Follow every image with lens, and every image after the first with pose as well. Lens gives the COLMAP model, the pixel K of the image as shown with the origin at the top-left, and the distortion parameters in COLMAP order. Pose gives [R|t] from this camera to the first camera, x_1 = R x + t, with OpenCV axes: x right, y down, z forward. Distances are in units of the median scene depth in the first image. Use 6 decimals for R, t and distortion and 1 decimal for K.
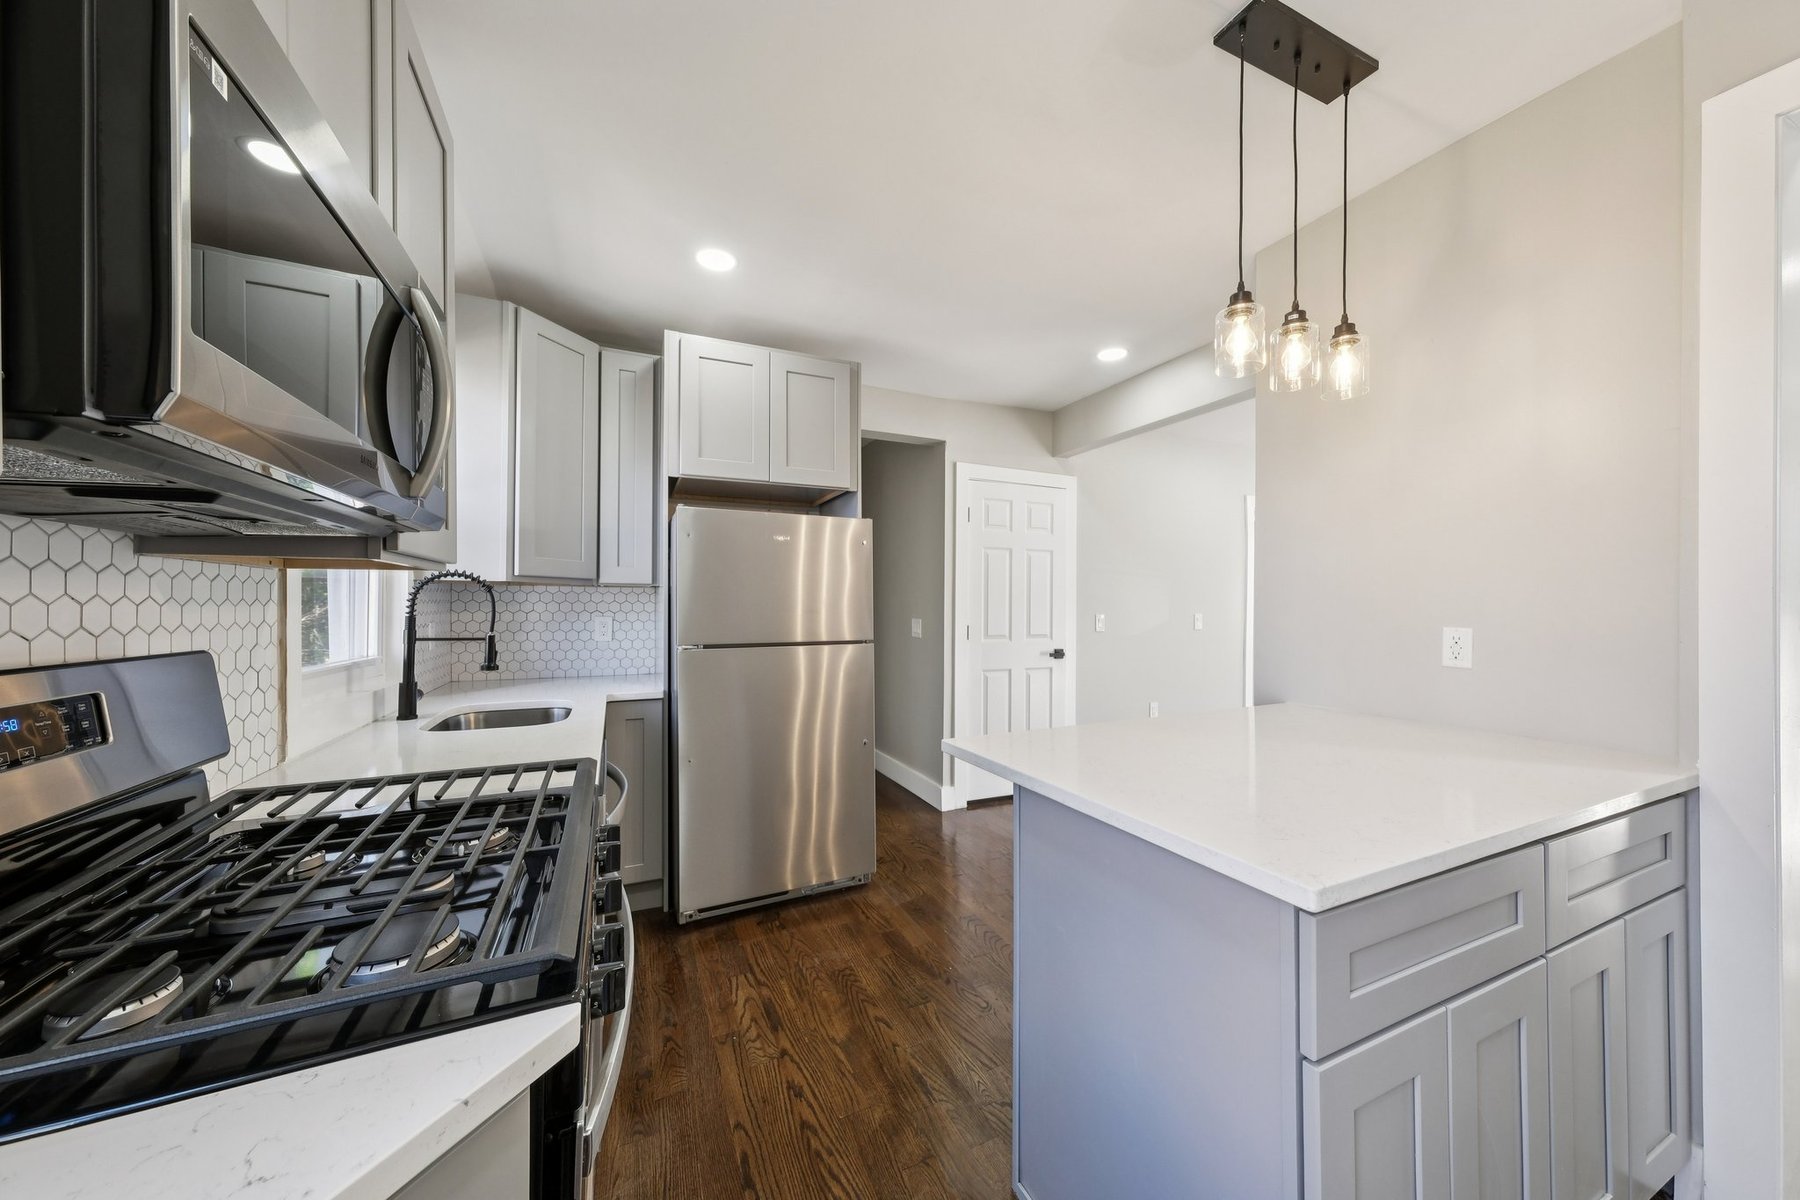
lens RADIAL K [[618.7, 0, 905.1], [0, 618.7, 599.7], [0, 0, 1]] dist [-0.013800, 0.010464]
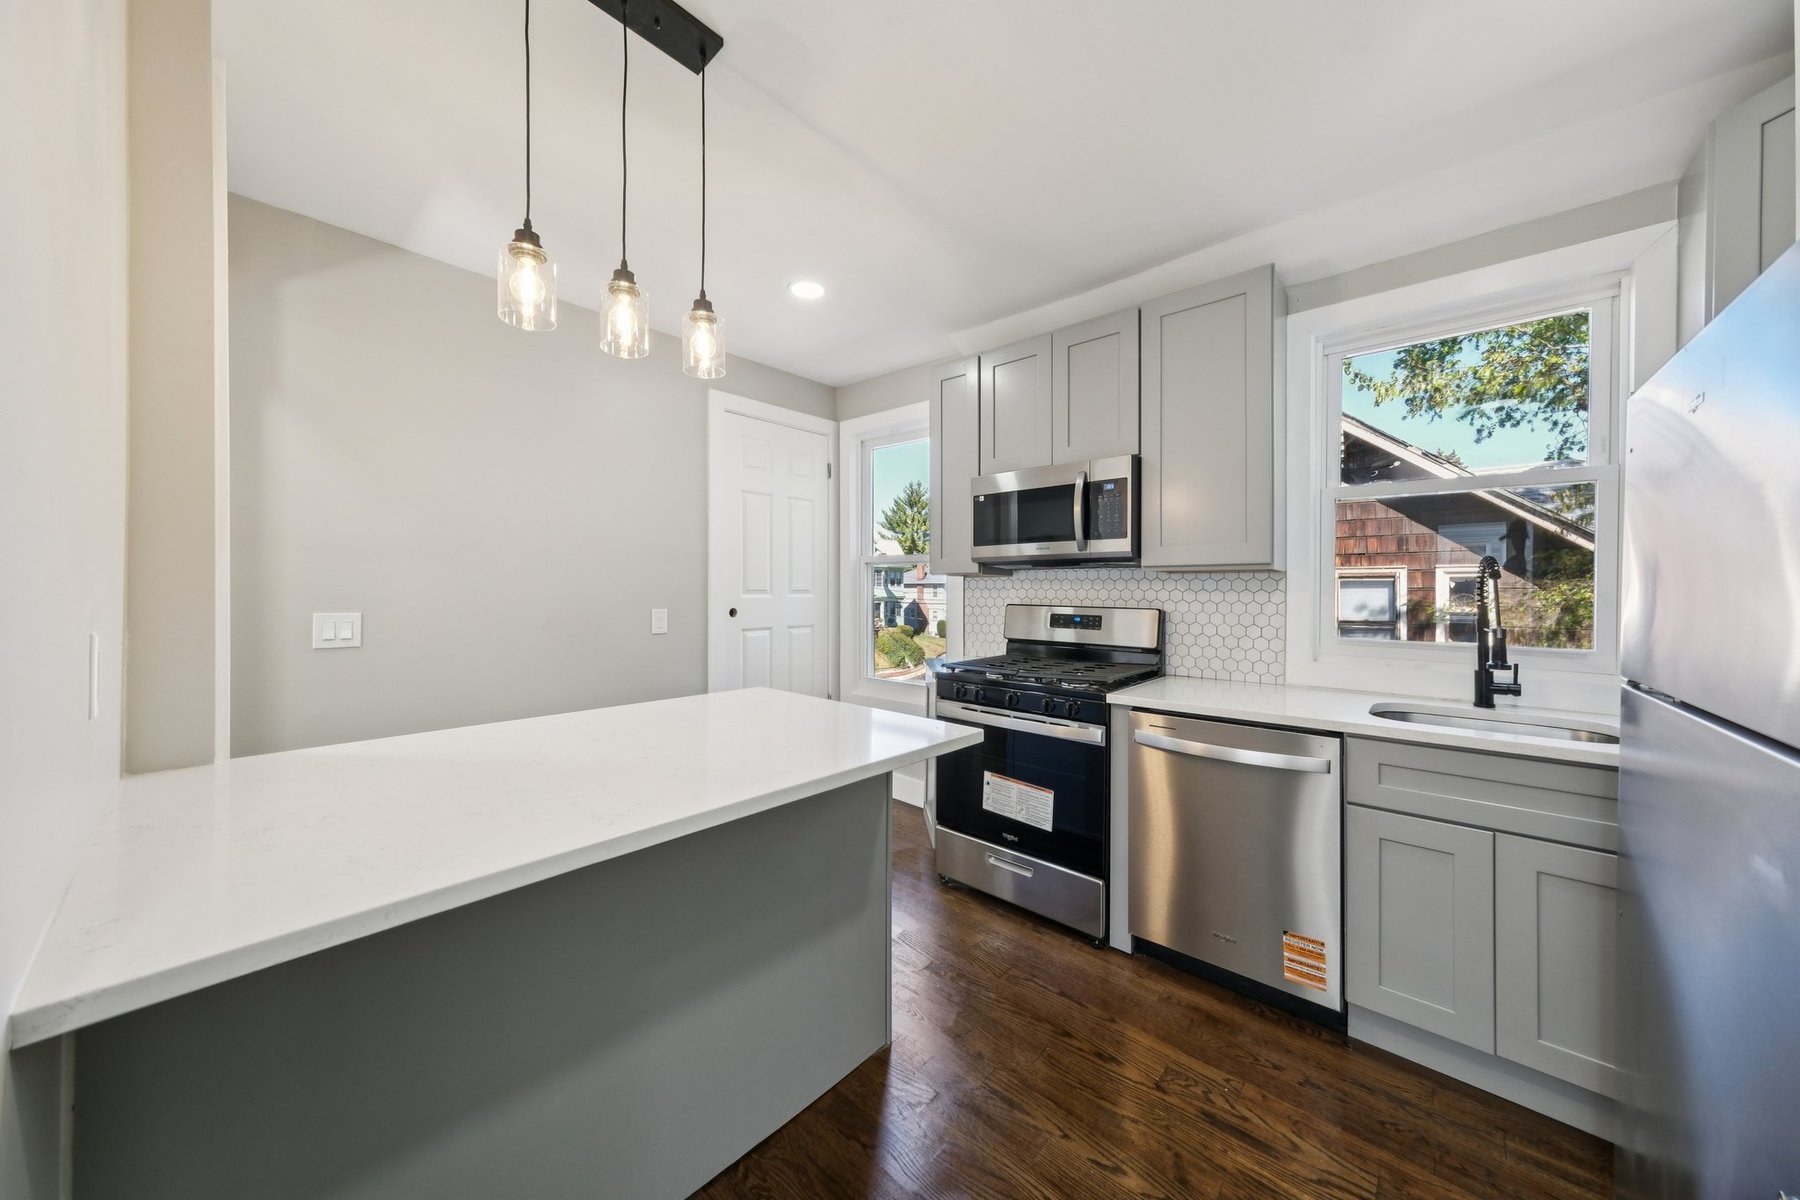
lens RADIAL K [[613.8, 0, 905.6], [0, 613.8, 589.1], [0, 0, 1]] dist [-0.000950, 0.003550]
pose [[-0.917067, -0.008475, -0.398642, 0.378472], [-0.004789, 0.999936, -0.010240, 0.012572], [0.398704, -0.007482, -0.917049, 1.249250]]
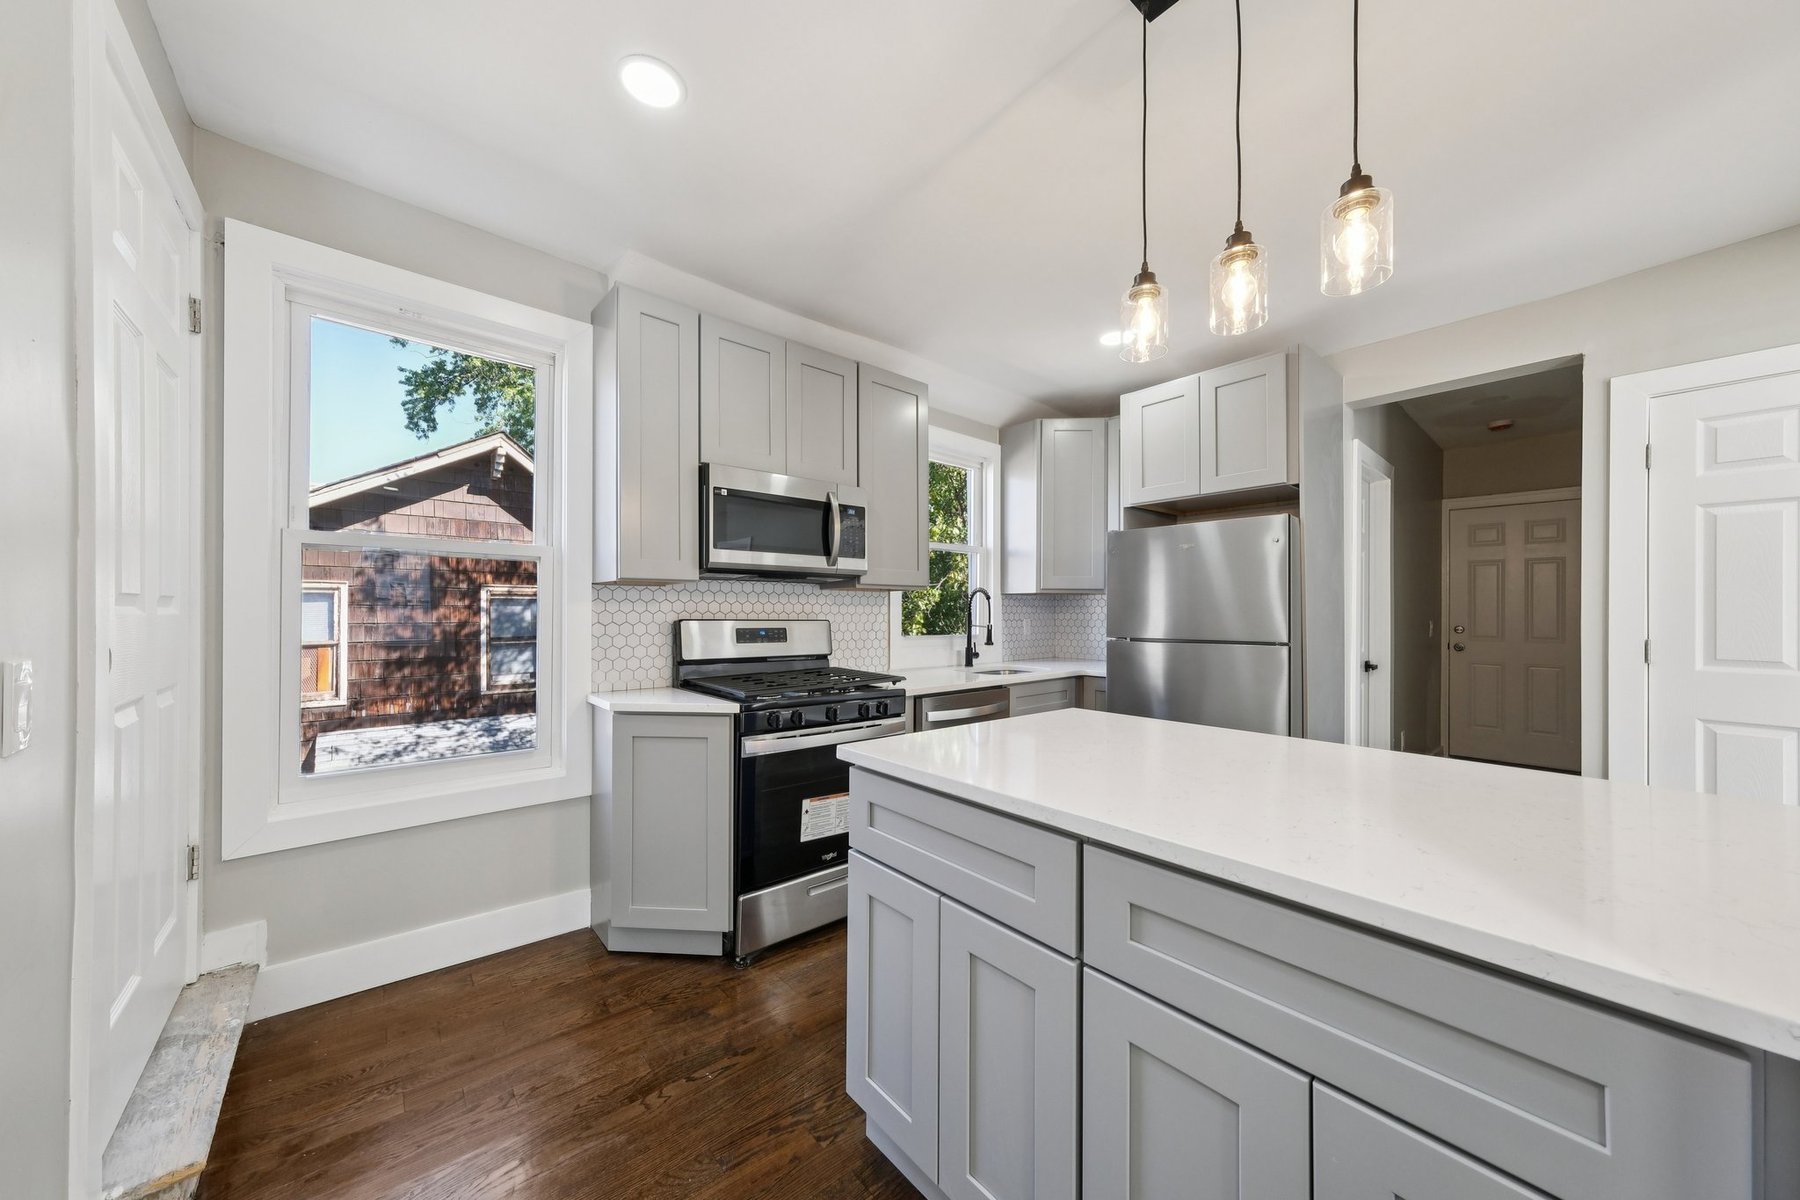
lens RADIAL K [[618.5, 0, 899.8], [0, 618.5, 610.1], [0, 0, 1]] dist [0.000051, 0.000323]
pose [[0.273896, -0.005606, -0.961743, 0.808628], [0.004642, 0.999979, -0.004507, 0.020407], [0.961748, -0.003230, 0.273916, 0.210998]]
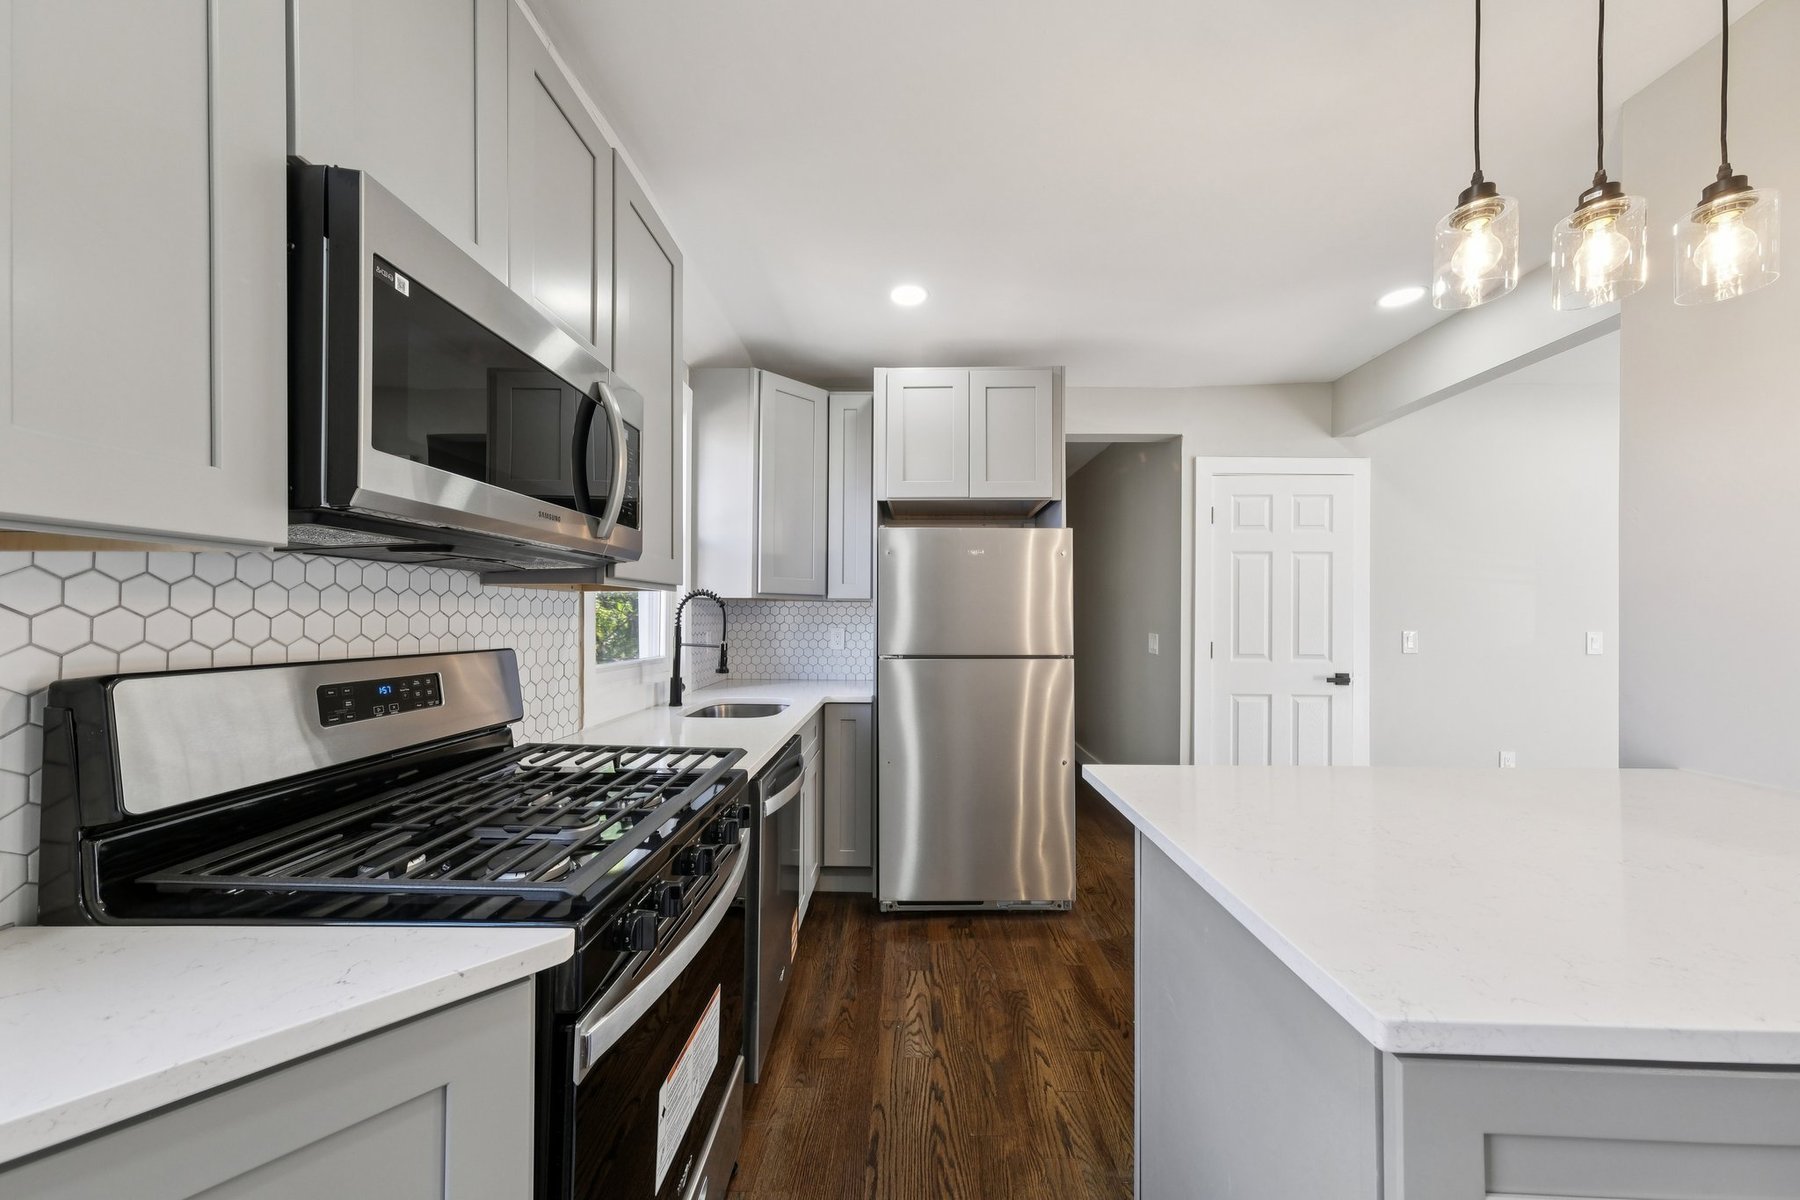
lens RADIAL K [[618.5, 0, 899.8], [0, 618.5, 610.1], [0, 0, 1]] dist [0.000051, 0.000323]
pose [[0.897673, -0.002880, -0.440653, 0.151398], [0.001208, 0.999991, -0.004076, -0.000999], [0.440660, 0.003126, 0.897668, 0.033090]]
